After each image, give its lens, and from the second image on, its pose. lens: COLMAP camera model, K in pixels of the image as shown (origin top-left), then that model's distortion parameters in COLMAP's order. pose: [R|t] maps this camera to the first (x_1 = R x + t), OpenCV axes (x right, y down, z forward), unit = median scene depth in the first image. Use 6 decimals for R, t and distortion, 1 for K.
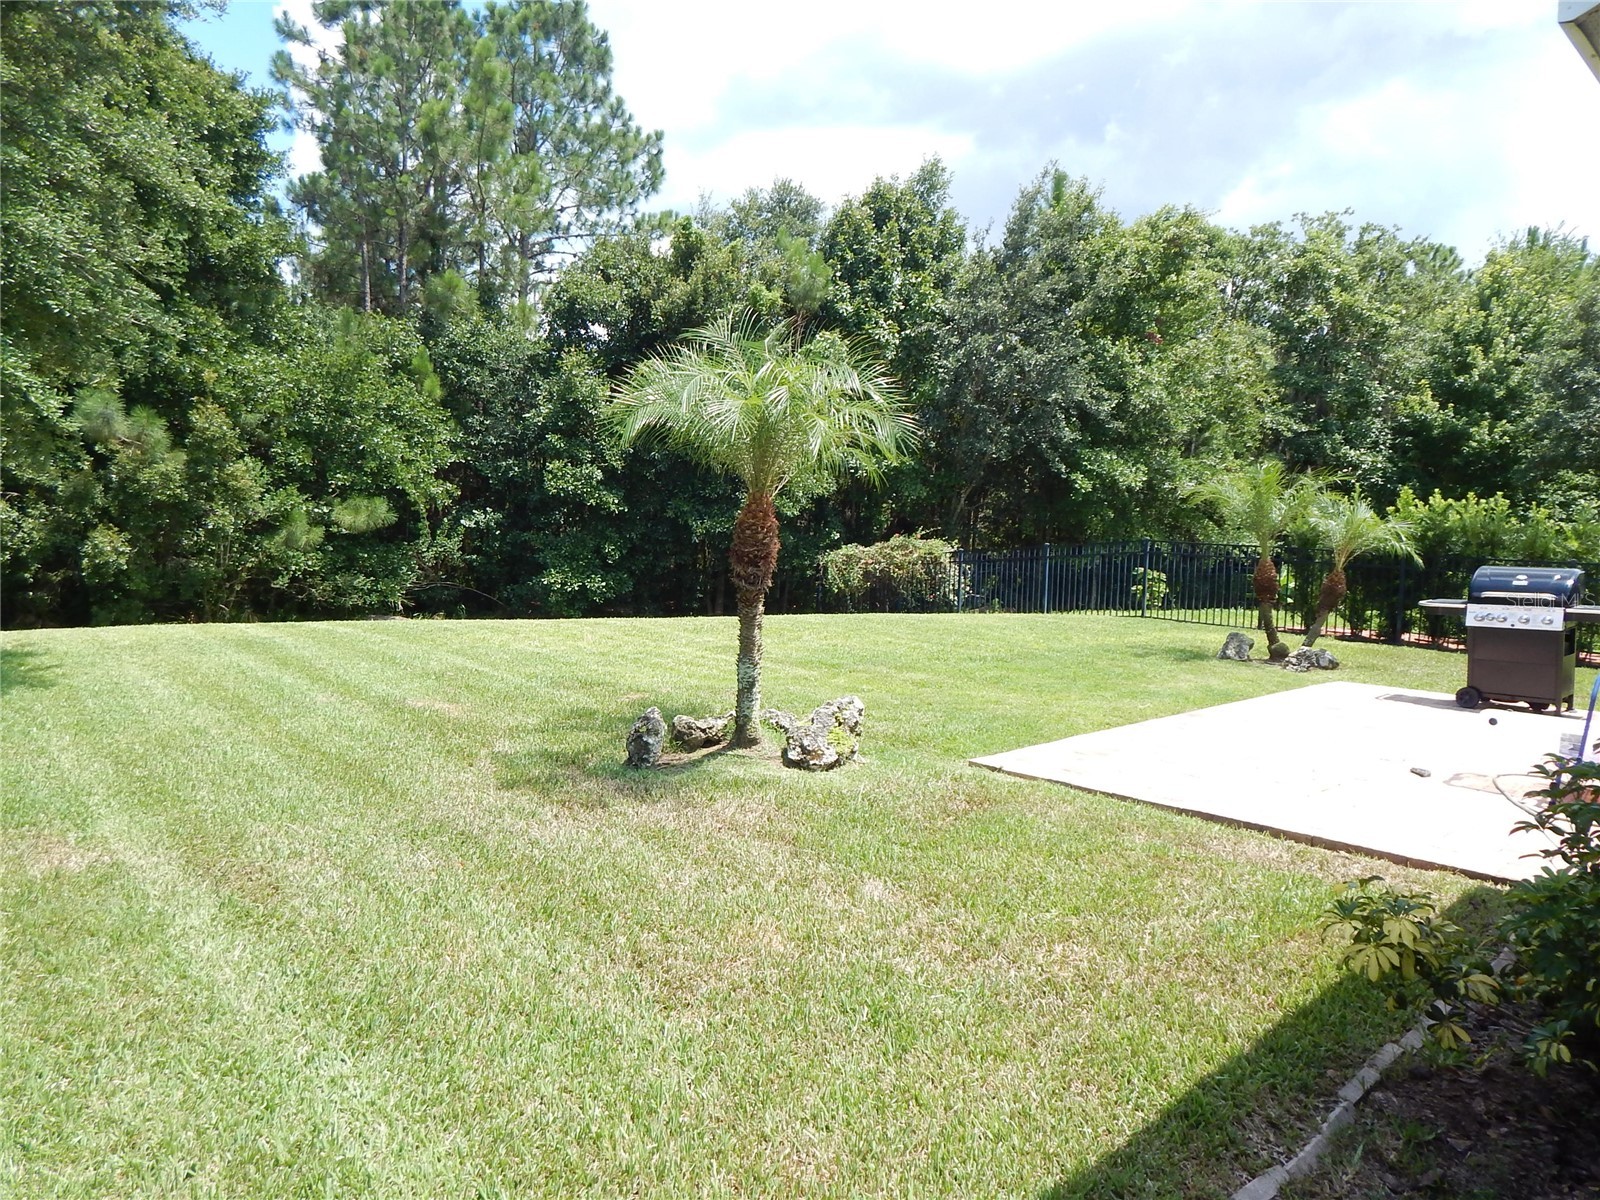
lens RADIAL K [[1060.8, 0, 800.6], [0, 1060.8, 599.1], [0, 0, 1]] dist [-0.012576, -0.001945]
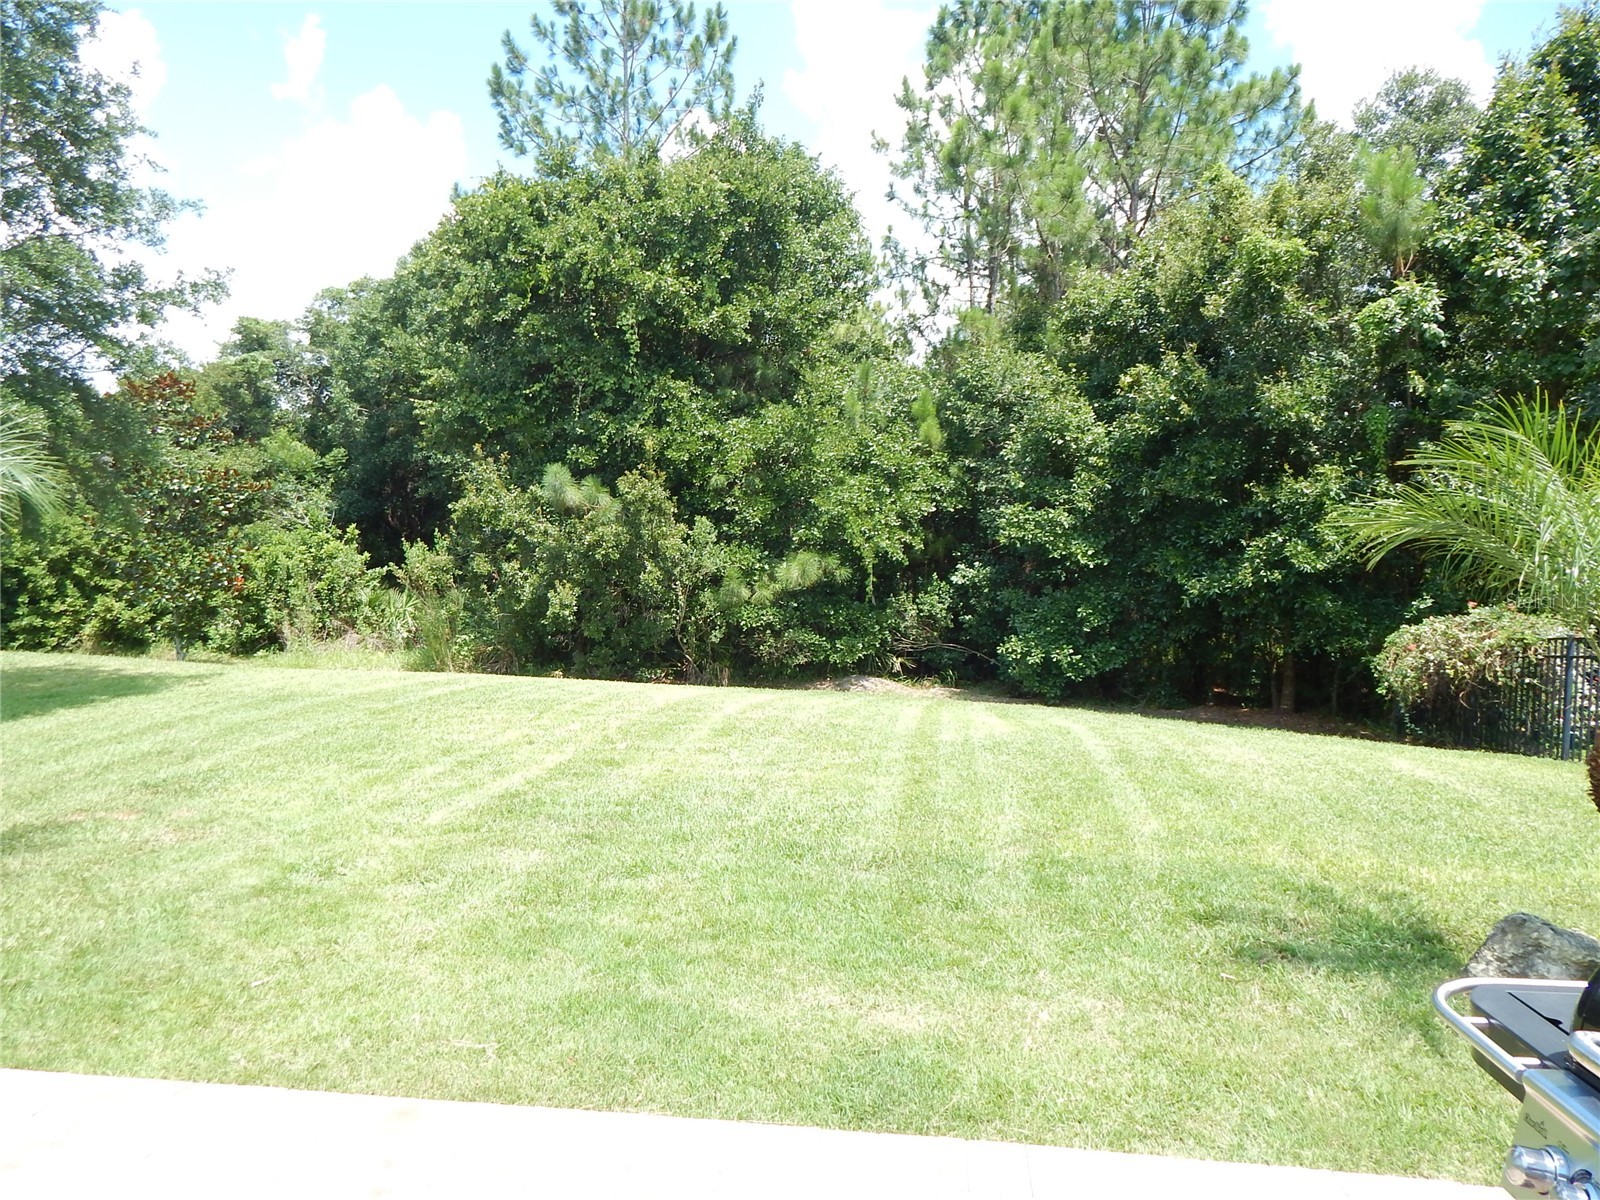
lens RADIAL K [[1060.8, 0, 798.5], [0, 1060.8, 602.9], [0, 0, 1]] dist [-0.012576, -0.001945]
pose [[0.616255, 0.022900, -0.787214, 0.311919], [-0.058081, 0.998177, -0.016431, -0.030119], [0.785402, 0.055848, 0.616462, 0.354913]]
